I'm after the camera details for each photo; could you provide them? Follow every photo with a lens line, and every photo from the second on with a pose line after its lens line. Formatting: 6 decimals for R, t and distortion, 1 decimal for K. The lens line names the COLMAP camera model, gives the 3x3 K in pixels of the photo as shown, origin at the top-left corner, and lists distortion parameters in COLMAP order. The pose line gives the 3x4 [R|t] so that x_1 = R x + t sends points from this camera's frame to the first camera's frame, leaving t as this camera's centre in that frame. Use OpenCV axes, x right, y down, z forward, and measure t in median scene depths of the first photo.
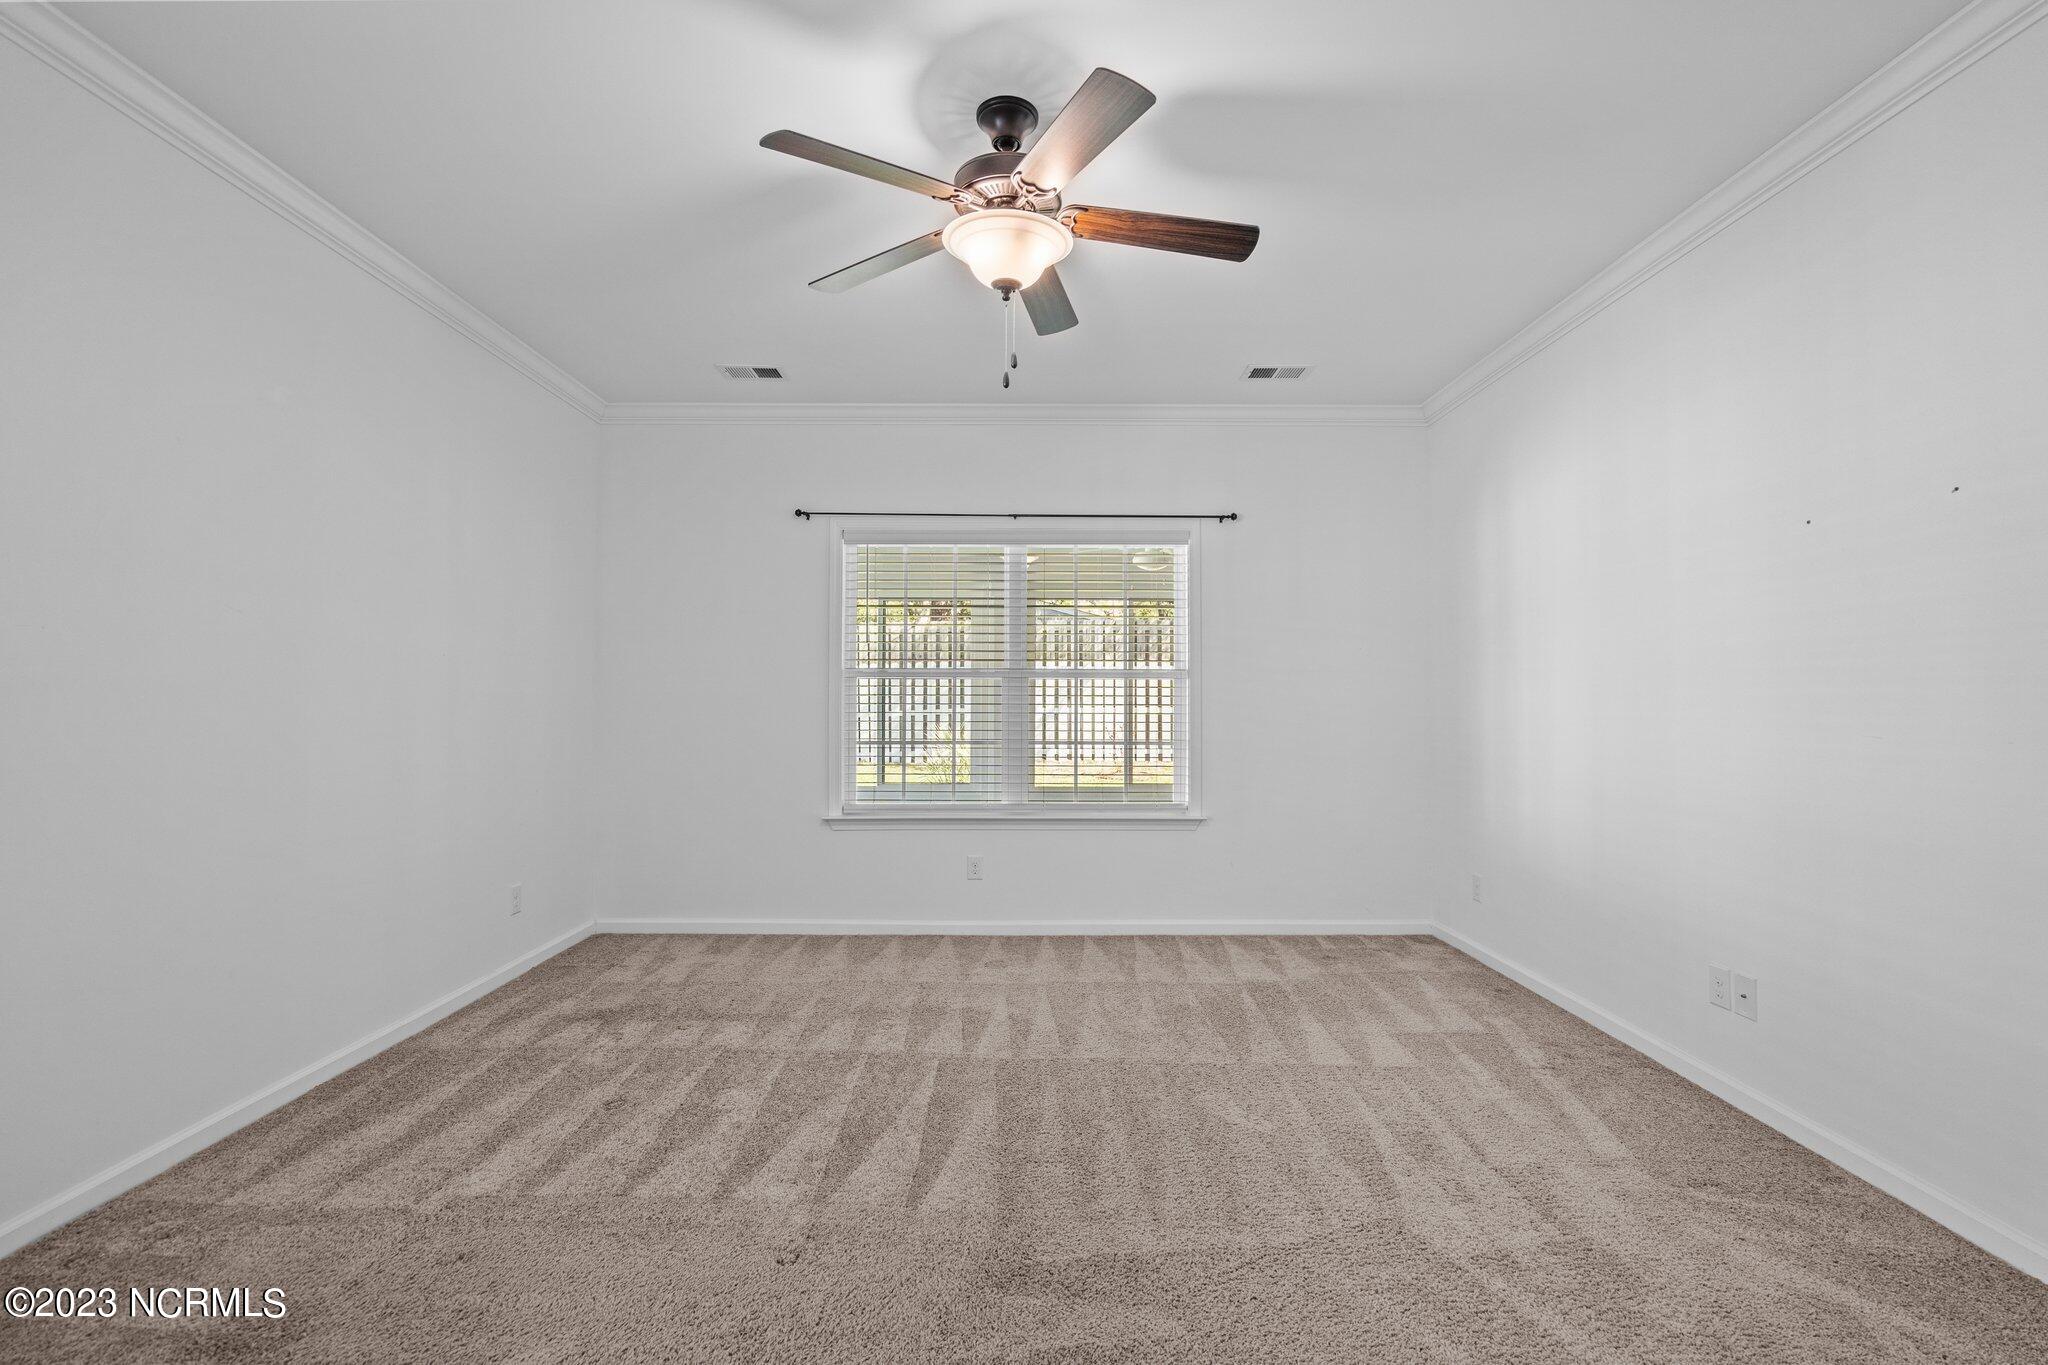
lens RADIAL K [[932.6, 0, 1028.3], [0, 932.6, 689.4], [0, 0, 1]] dist [-0.011510, 0.005996]
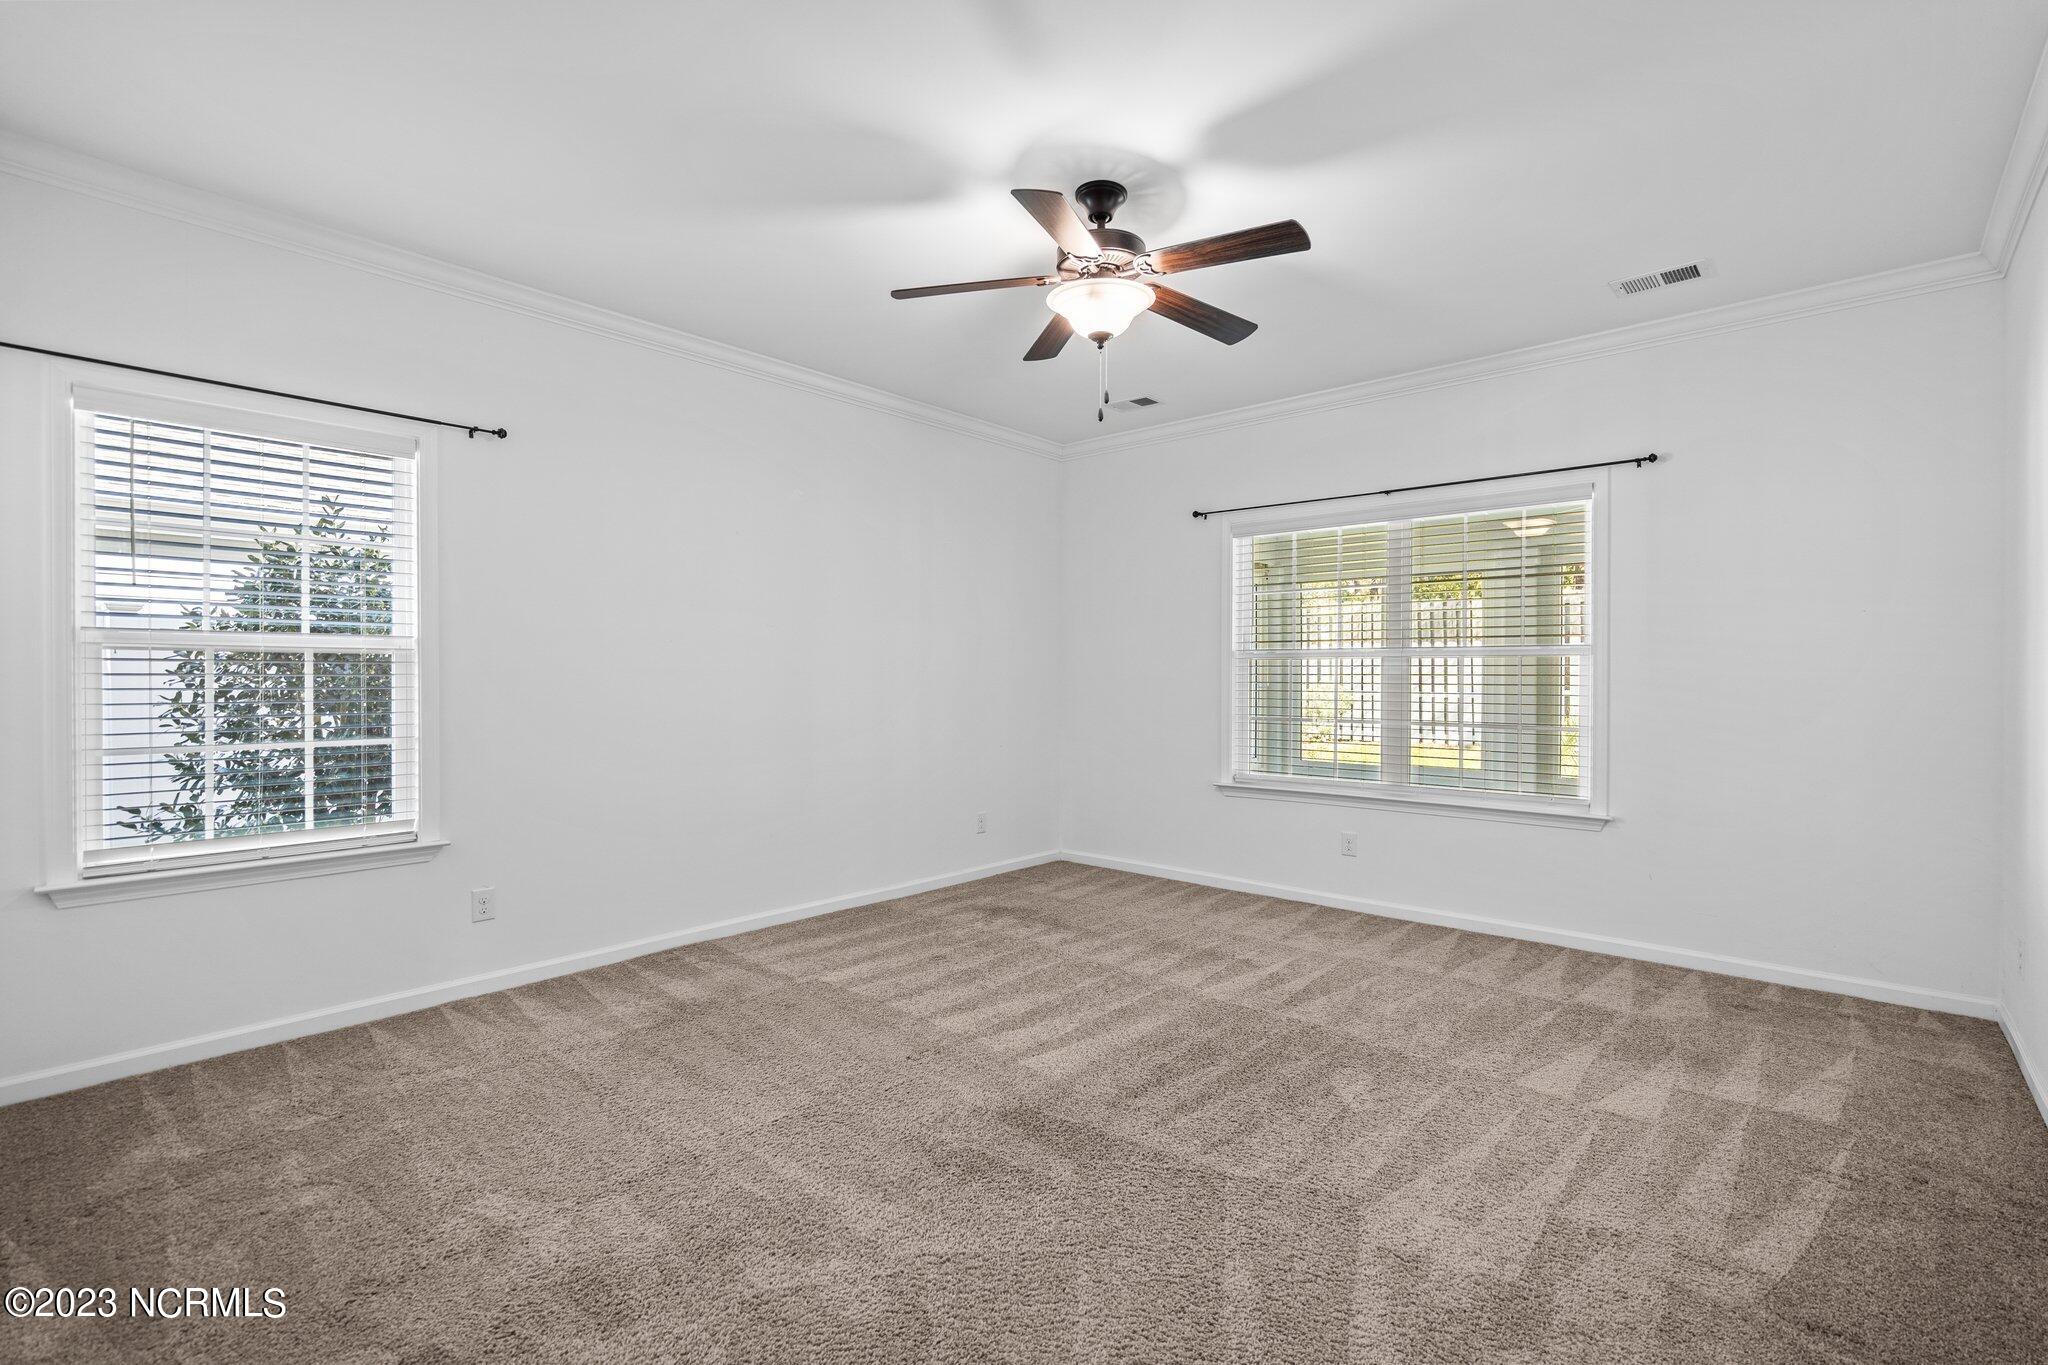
lens RADIAL K [[932.6, 0, 1028.3], [0, 932.6, 689.4], [0, 0, 1]] dist [-0.011510, 0.005996]
pose [[0.743908, 0.008561, -0.668228, 0.481640], [0.005283, 0.999811, 0.018691, 0.001842], [0.668262, -0.017434, 0.743722, 0.019445]]
